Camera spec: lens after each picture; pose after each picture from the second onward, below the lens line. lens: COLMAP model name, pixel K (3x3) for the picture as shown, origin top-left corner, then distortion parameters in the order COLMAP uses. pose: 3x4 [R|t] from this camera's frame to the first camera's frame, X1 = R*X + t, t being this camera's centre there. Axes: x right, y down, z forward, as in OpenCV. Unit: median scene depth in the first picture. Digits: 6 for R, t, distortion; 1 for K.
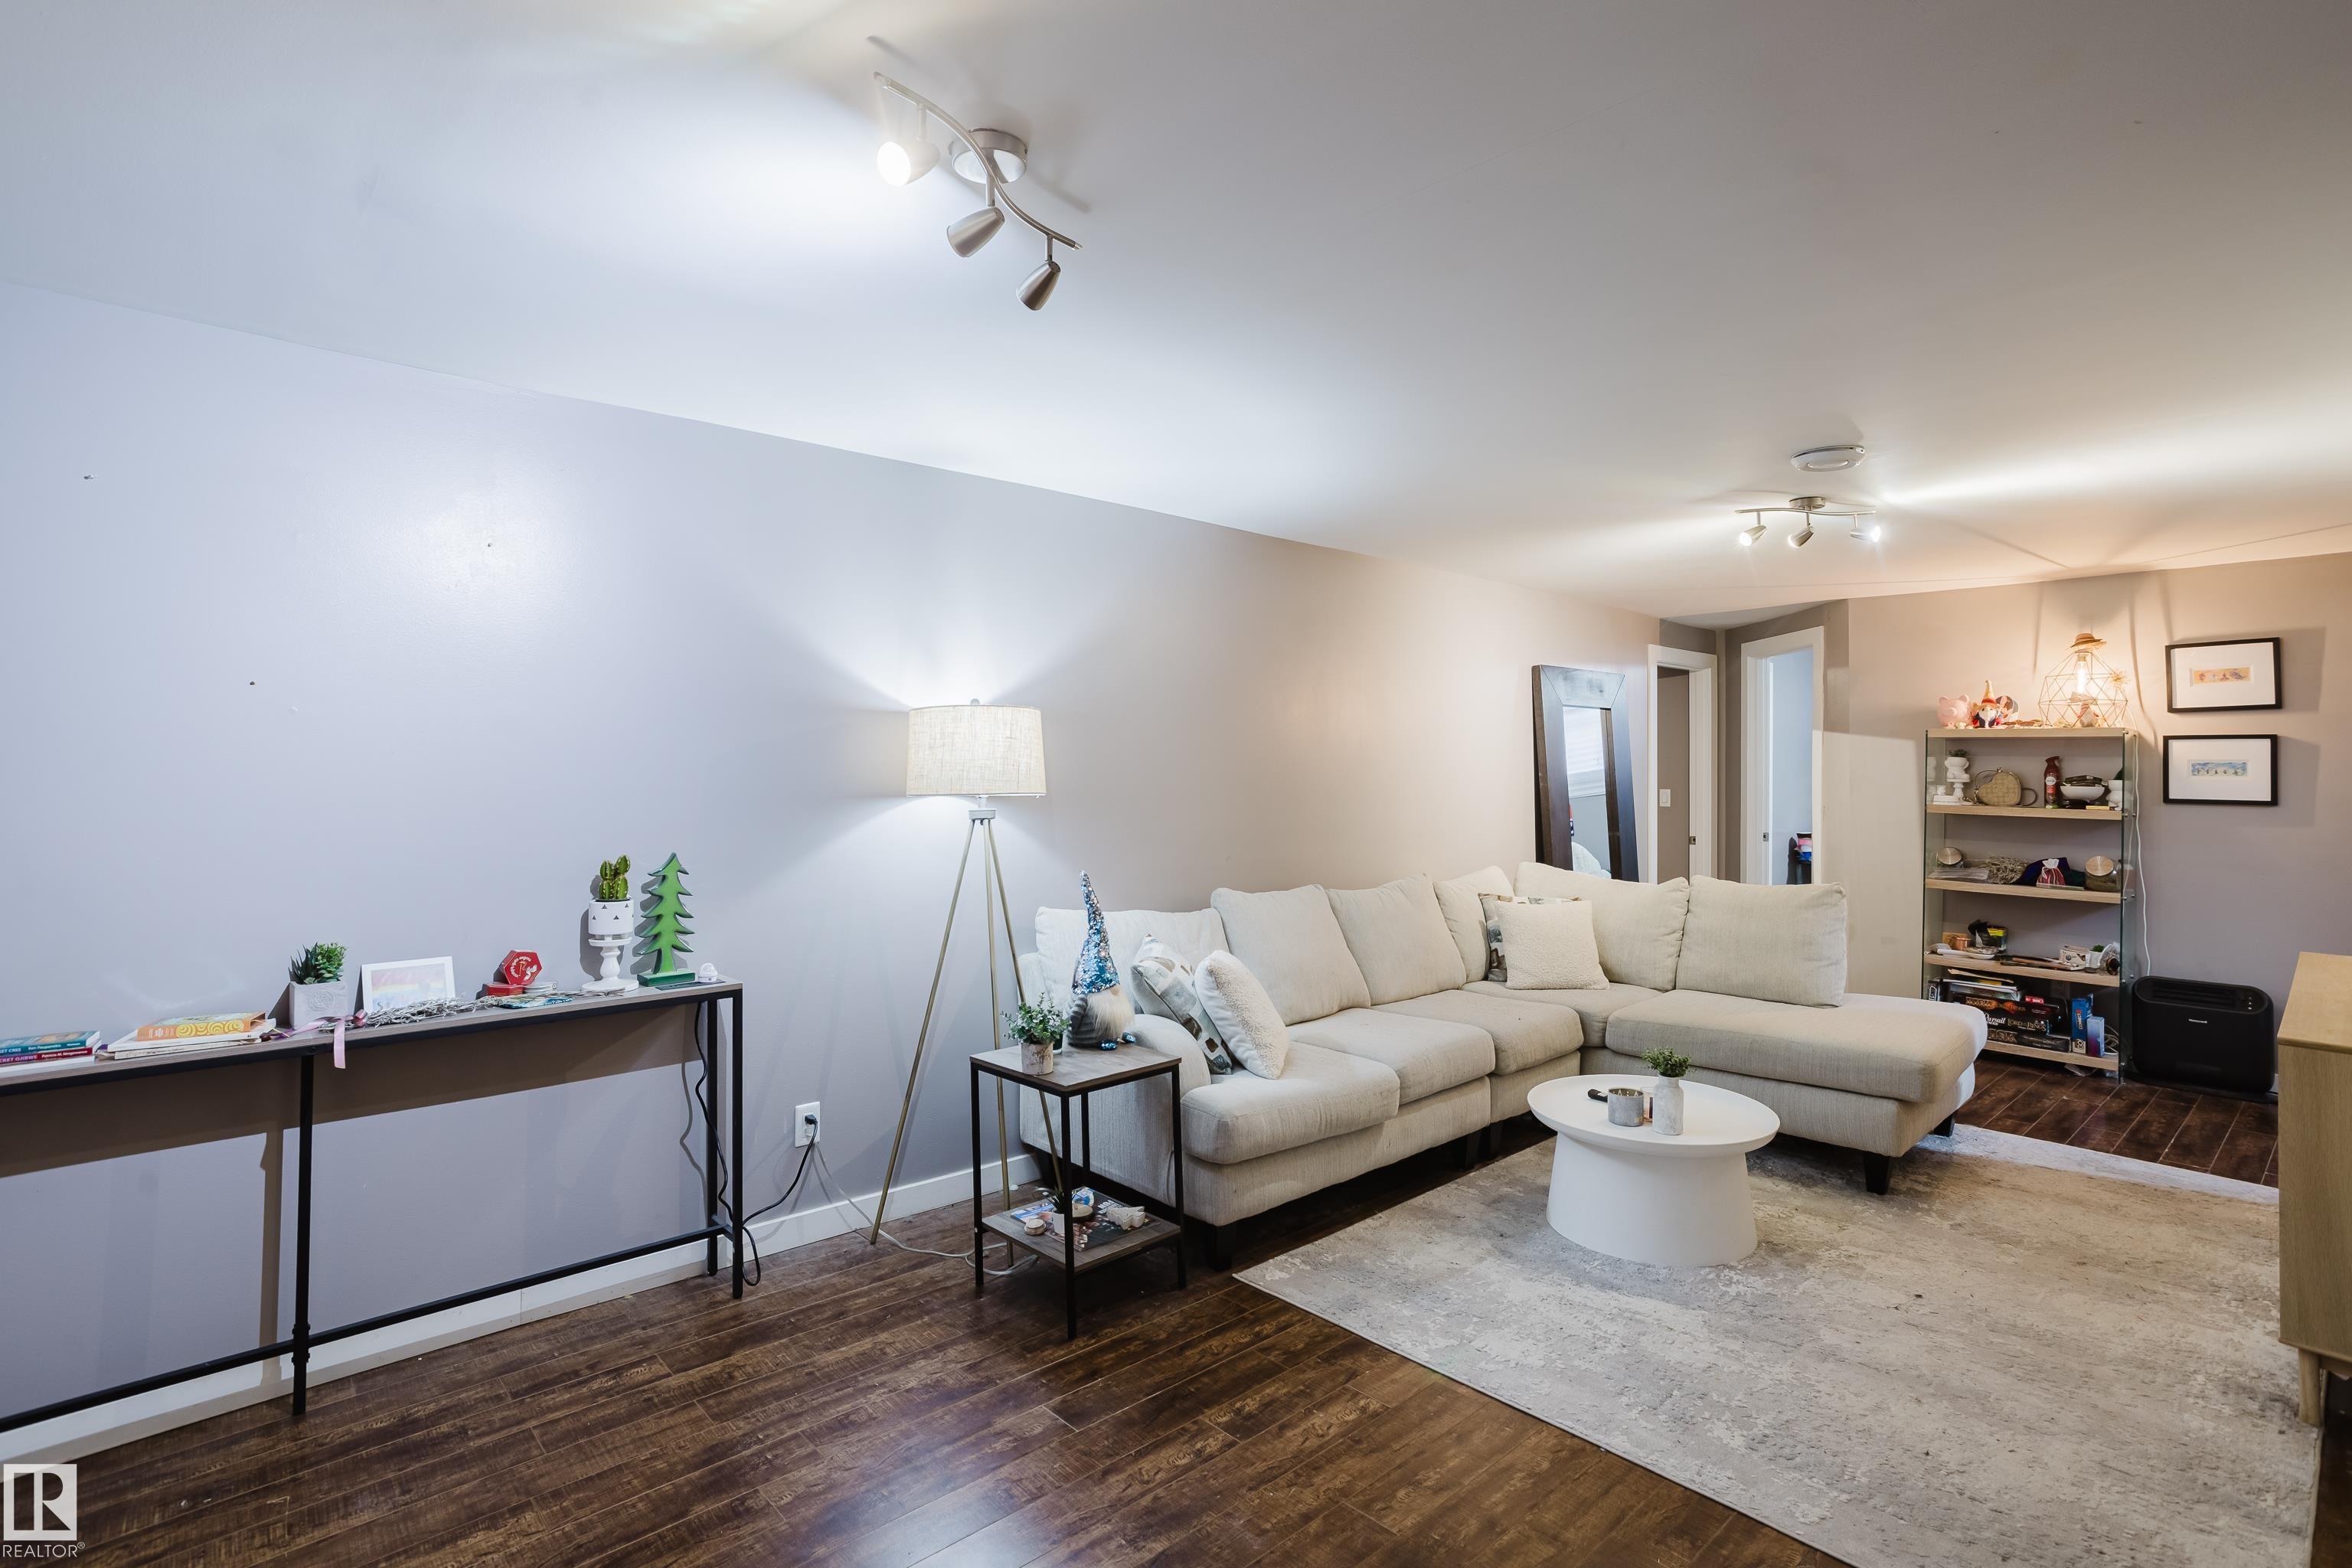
lens RADIAL K [[1143.2, 0, 1176.0], [0, 1143.2, 784.0], [0, 0, 1]] dist [-0.000431, -0.000168]
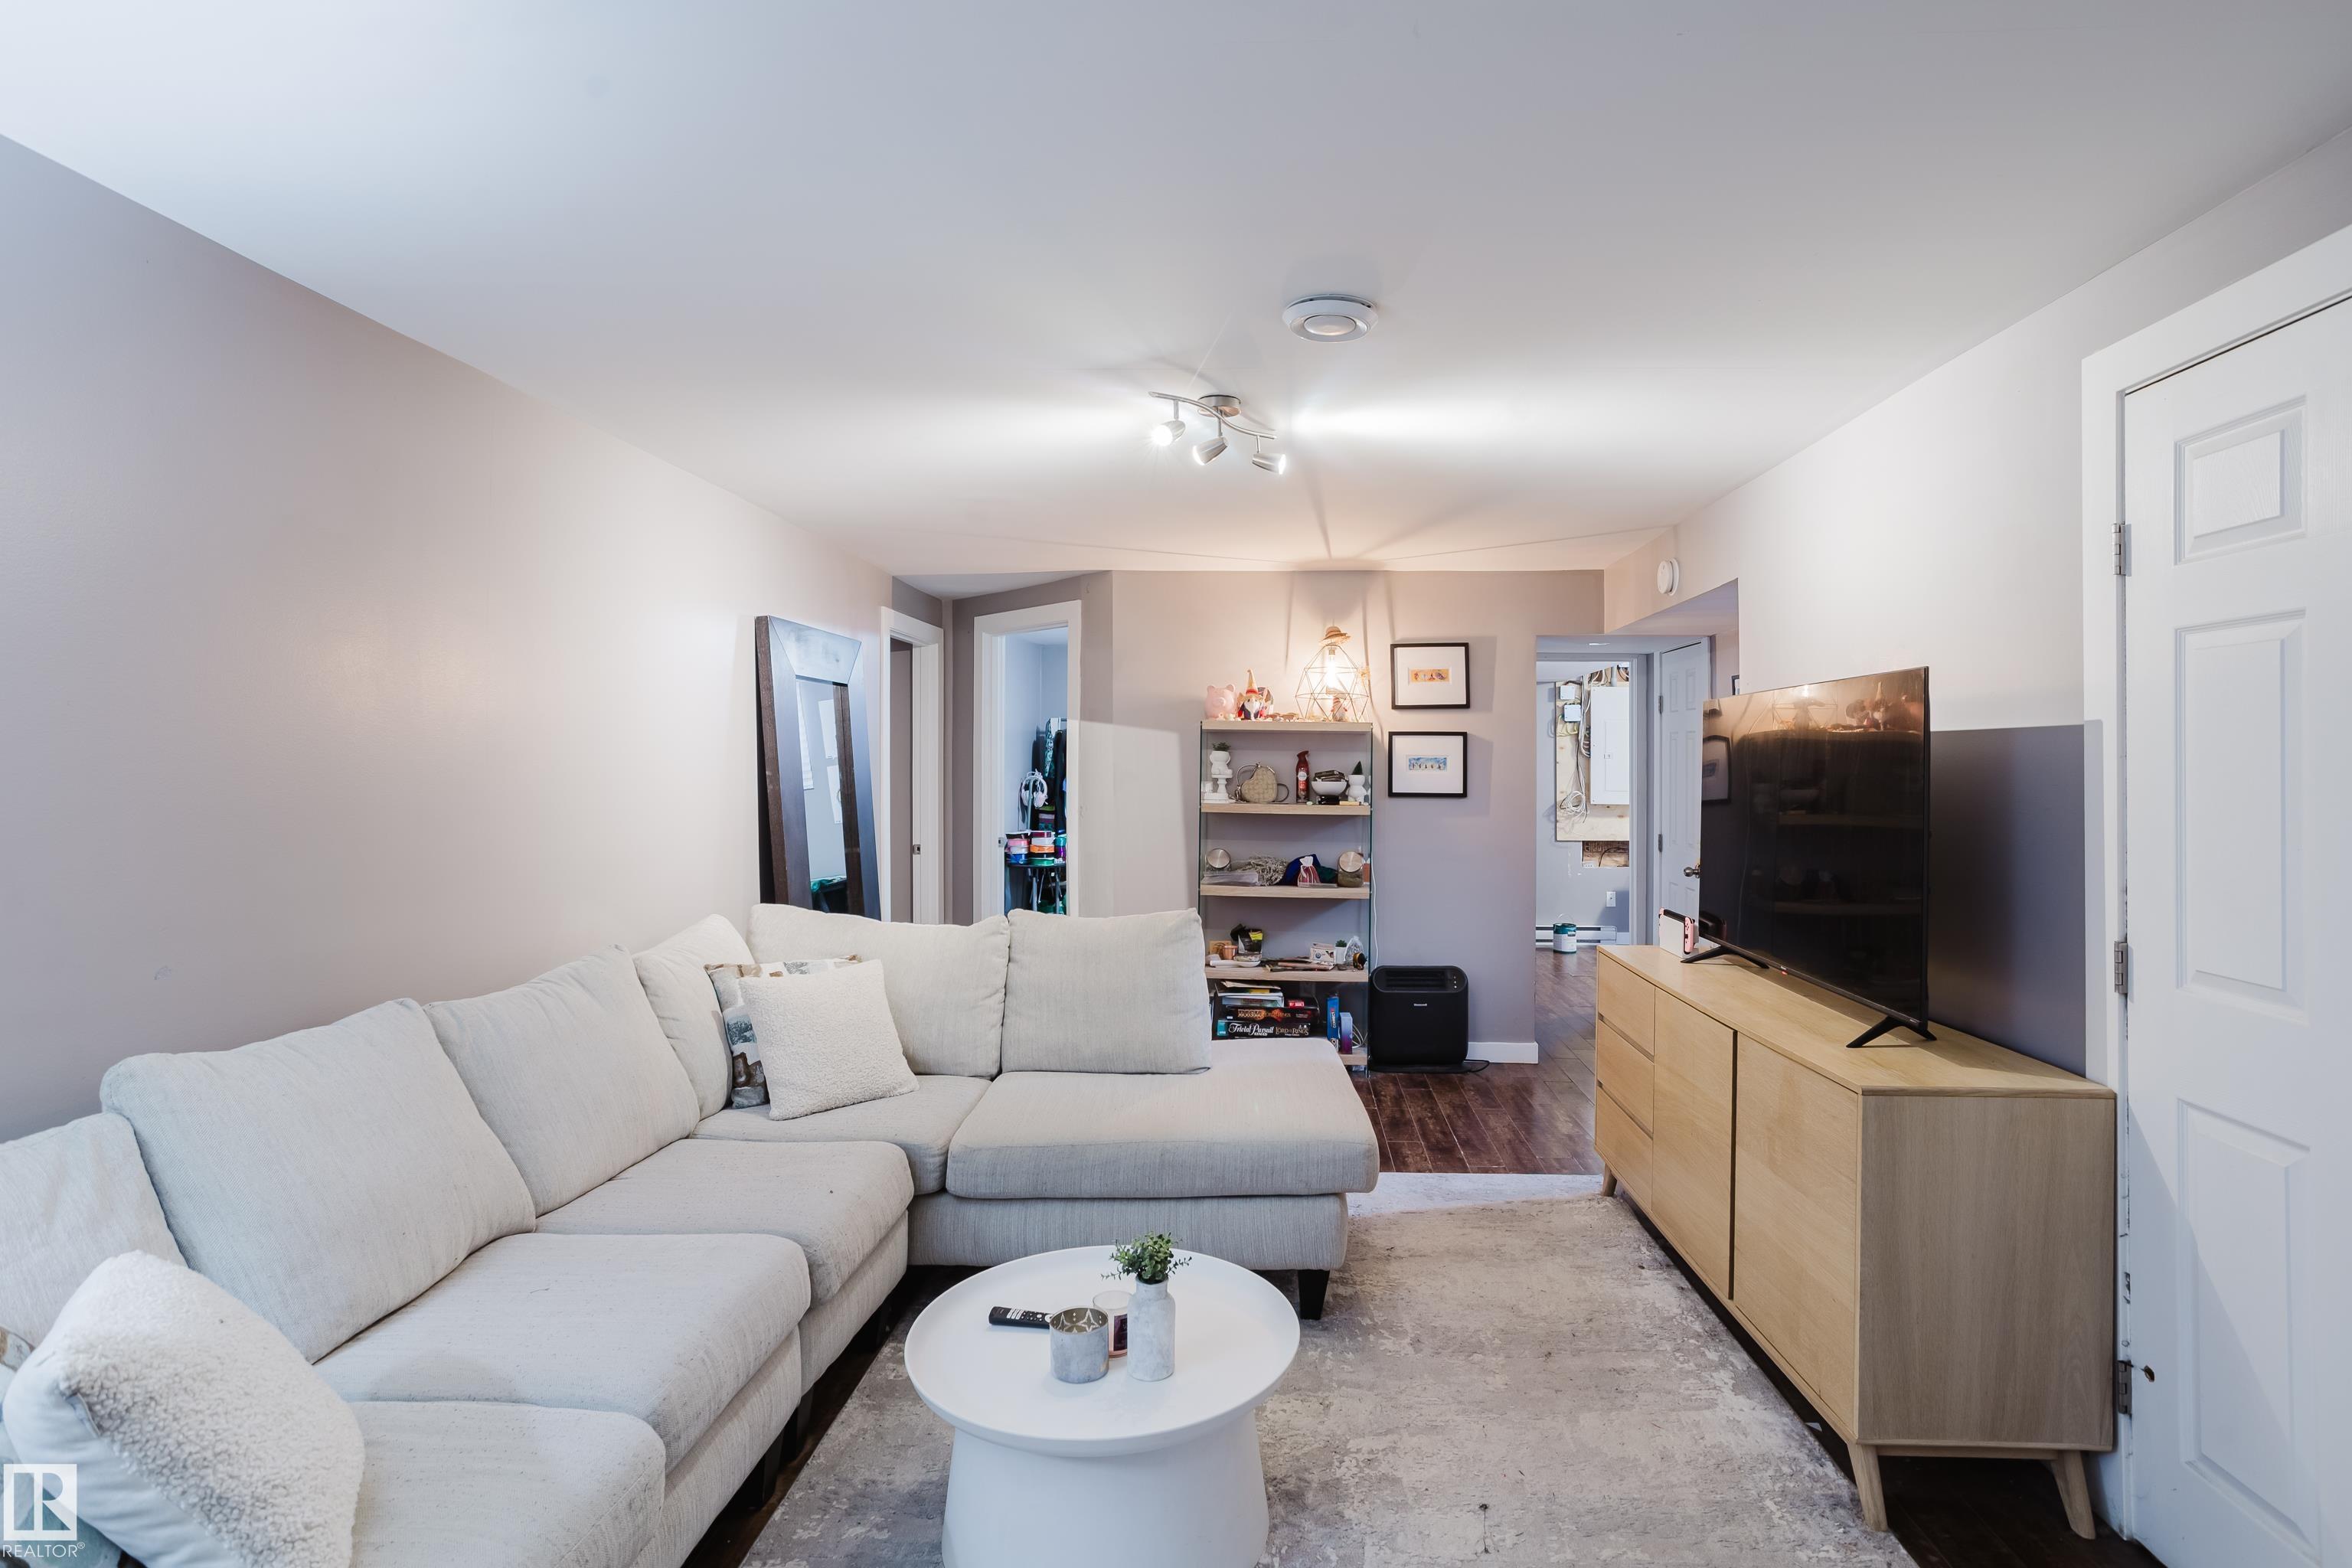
lens RADIAL K [[1155.4, 0, 1227.7], [0, 1155.4, 772.7], [0, 0, 1]] dist [-0.046114, 0.033341]
pose [[0.702127, -0.007978, 0.712007, 0.020945], [0.010467, 0.999945, 0.000883, -0.007419], [-0.711975, 0.006833, 0.702172, 0.365594]]
